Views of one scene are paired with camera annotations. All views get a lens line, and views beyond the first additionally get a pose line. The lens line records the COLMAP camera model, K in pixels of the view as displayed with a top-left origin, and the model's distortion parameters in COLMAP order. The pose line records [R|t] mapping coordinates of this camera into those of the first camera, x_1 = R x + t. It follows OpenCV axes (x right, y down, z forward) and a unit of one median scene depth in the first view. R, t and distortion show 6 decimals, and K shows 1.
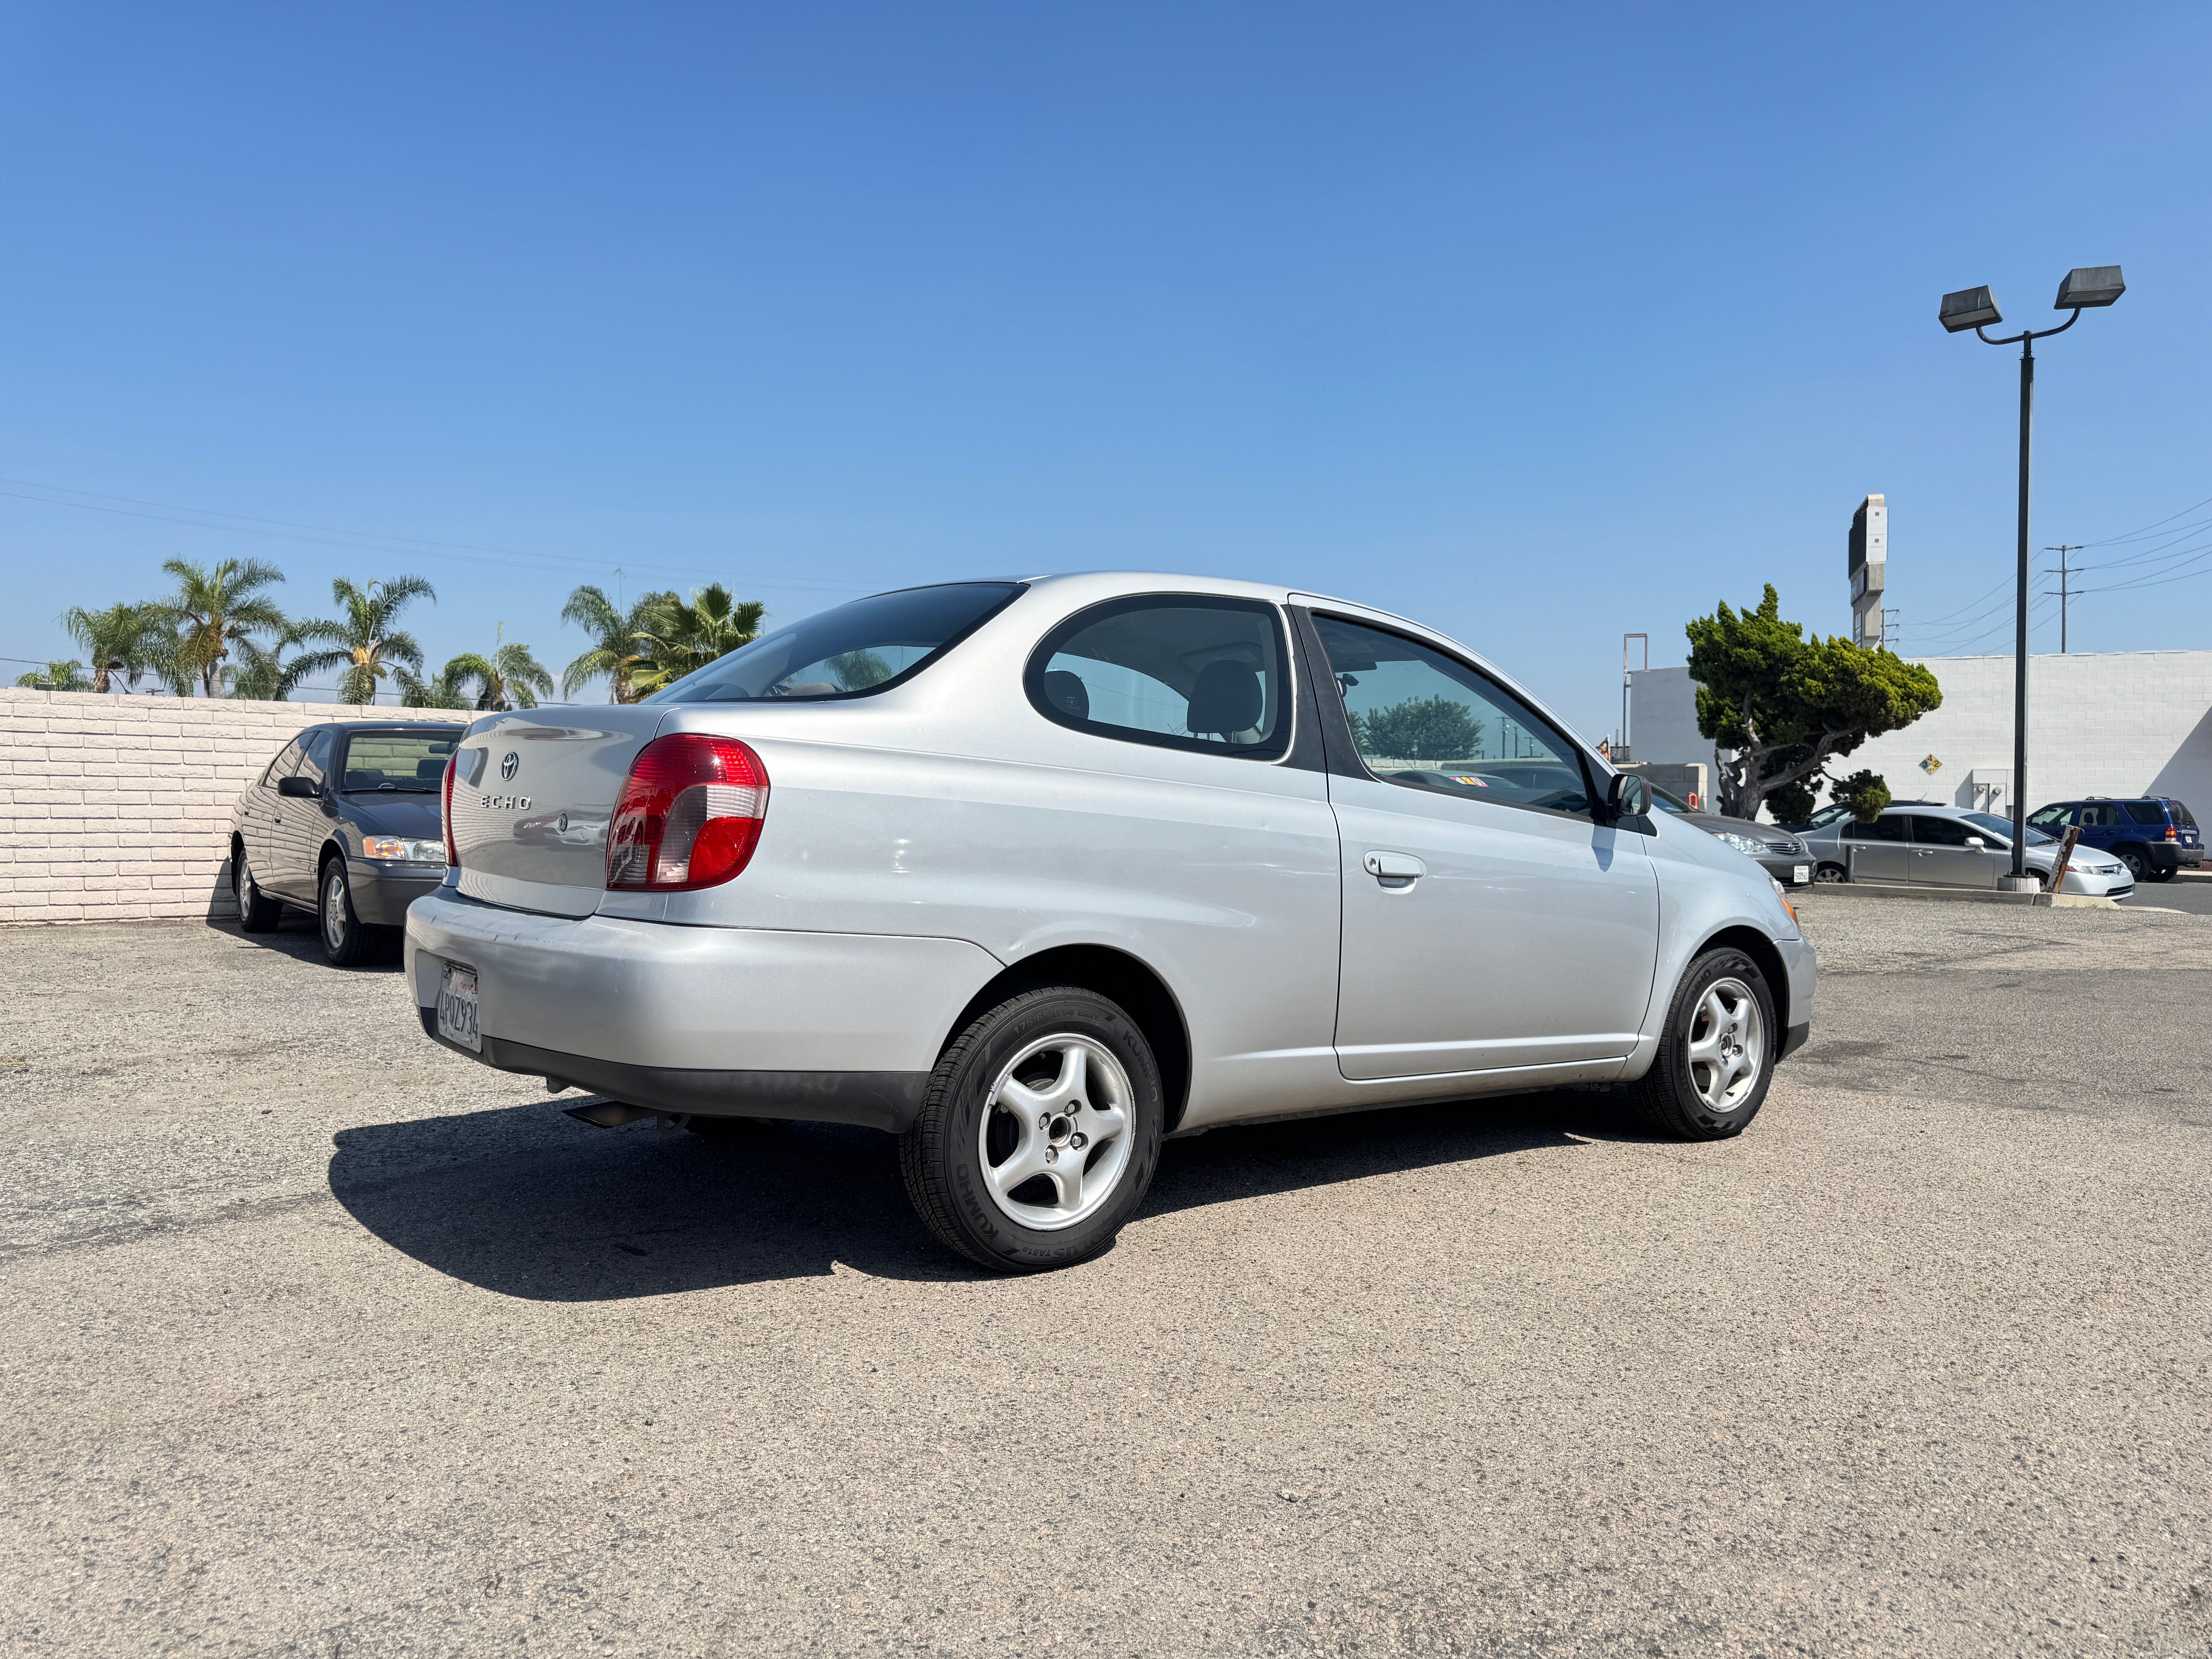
lens RADIAL K [[1556.5, 0, 1109.0], [0, 1556.5, 845.5], [0, 0, 1]] dist [0.043661, -0.048527]
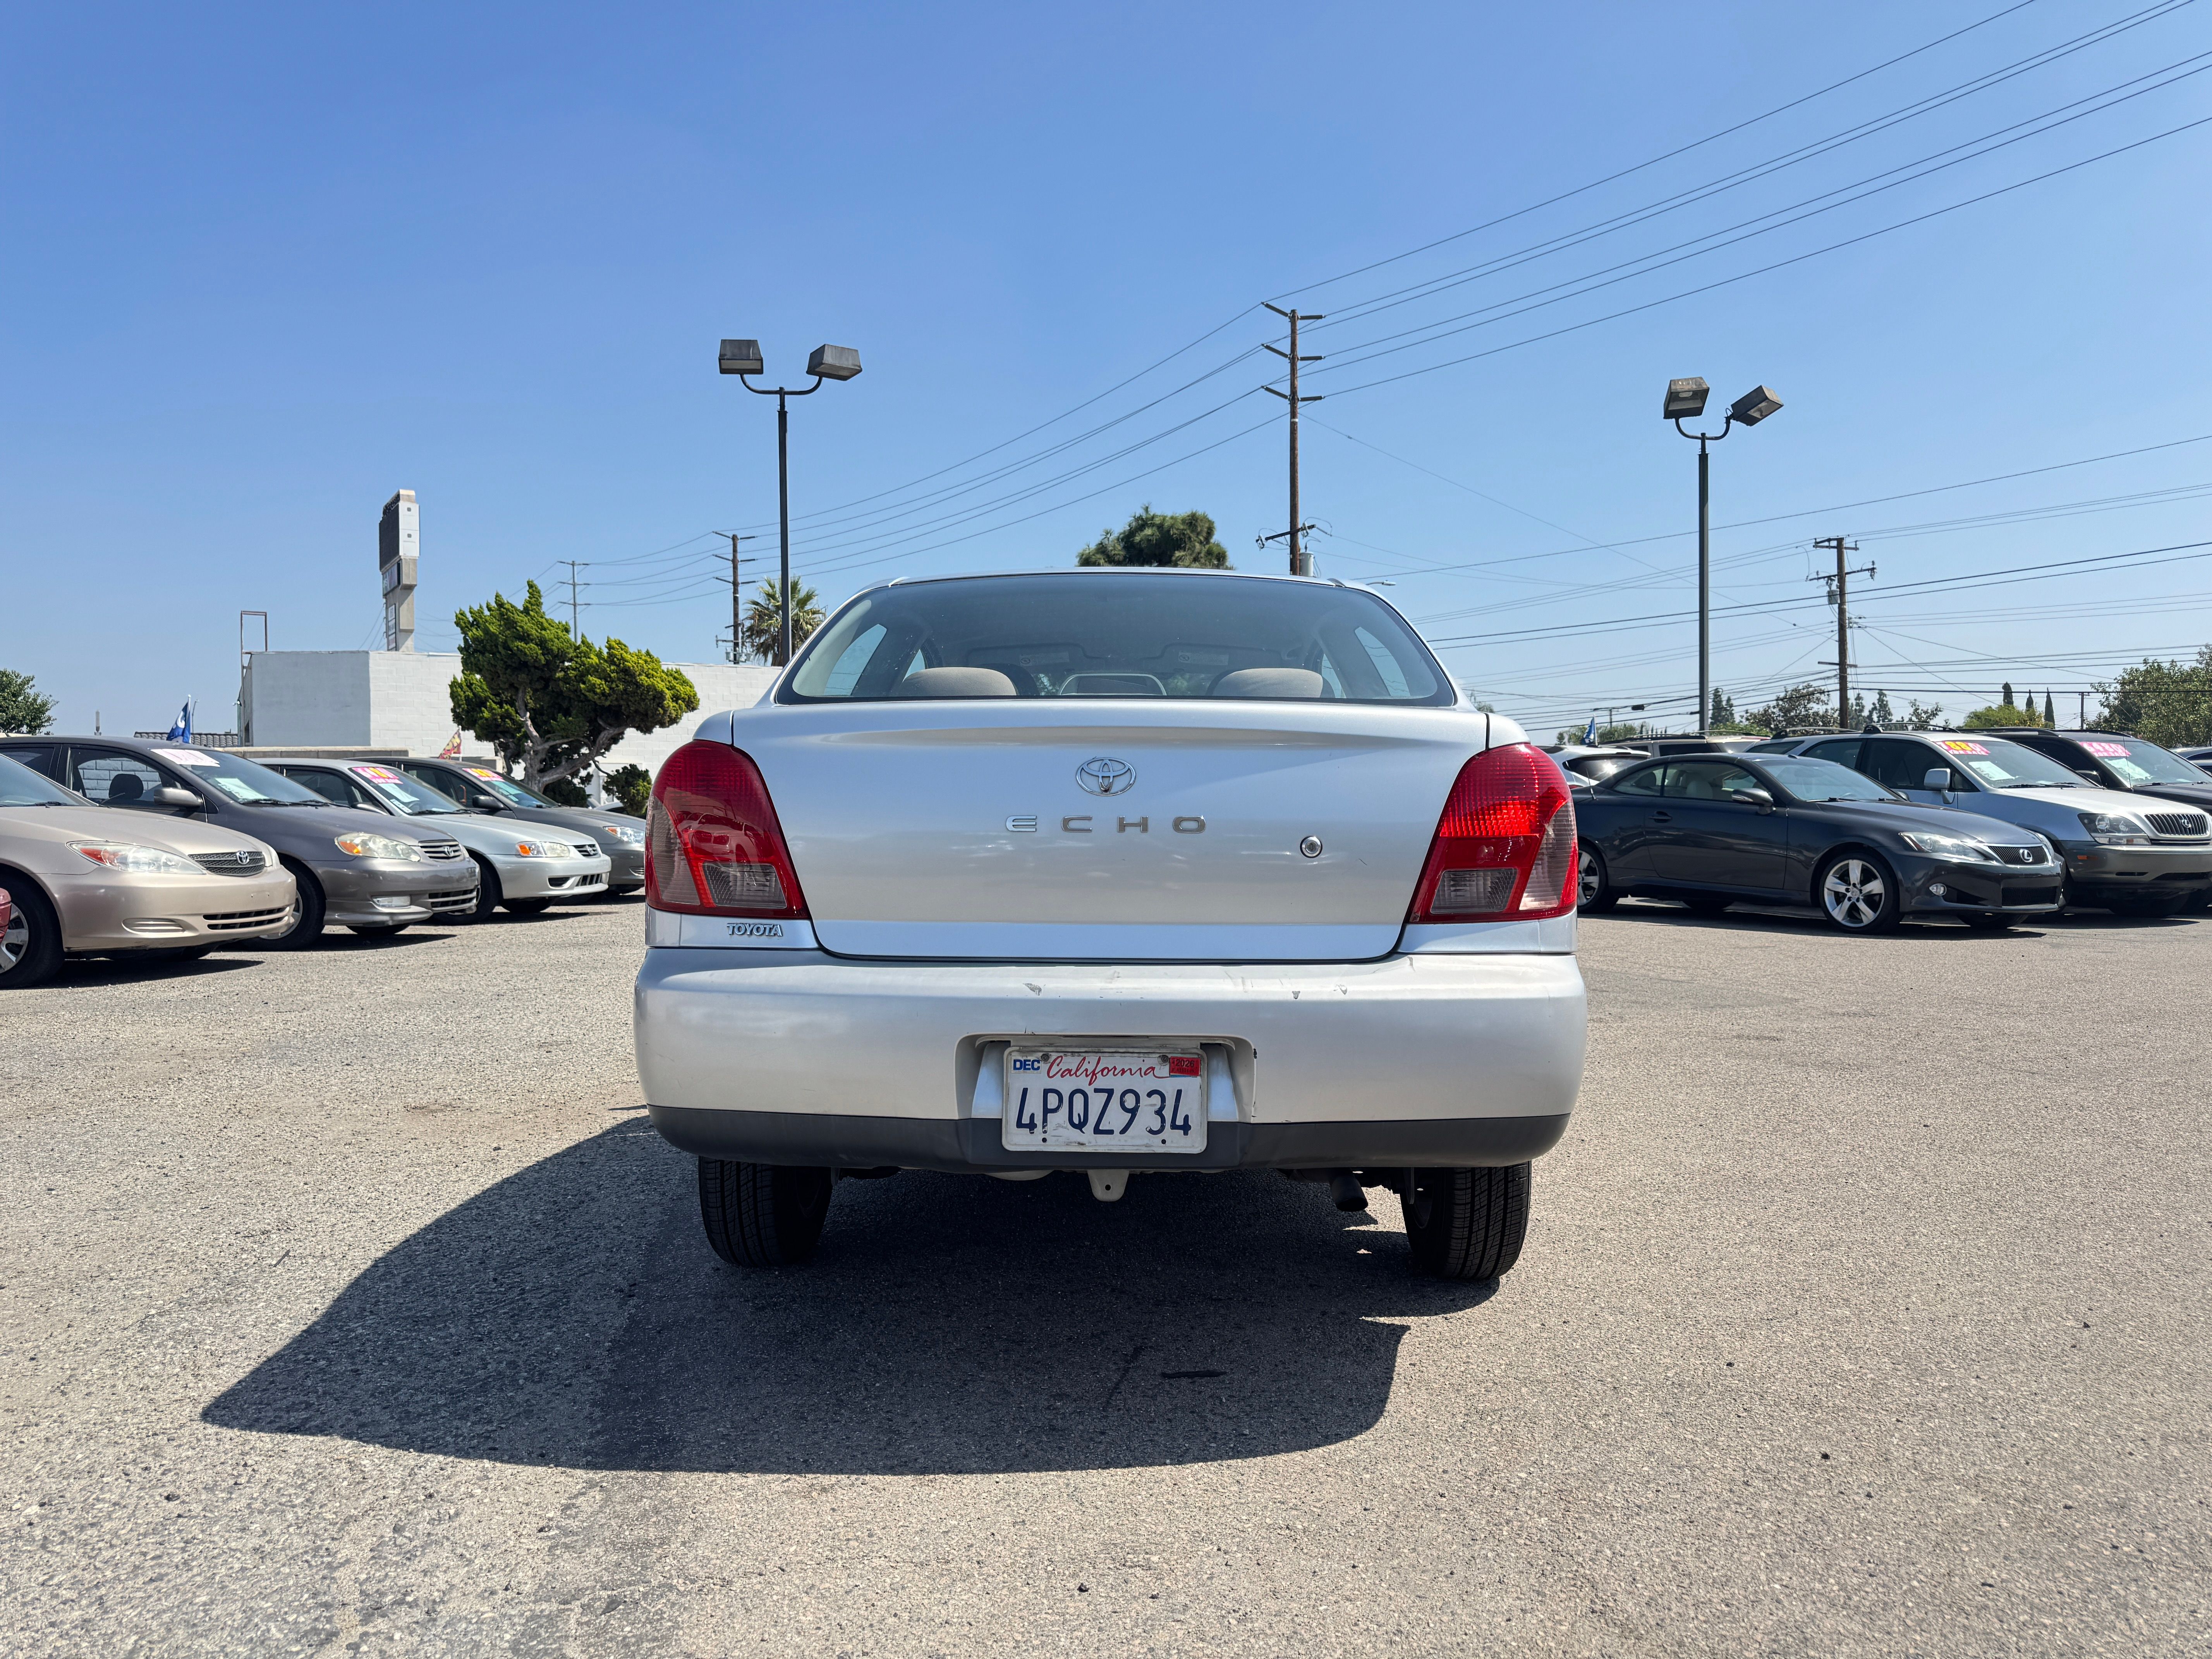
lens RADIAL K [[1556.5, 0, 1111.8], [0, 1556.5, 832.2], [0, 0, 1]] dist [0.043661, -0.048527]
pose [[0.629714, -0.025623, 0.776405, -0.169093], [0.027626, 0.999562, 0.010581, -0.005402], [-0.776336, 0.014786, 0.630146, 0.093050]]
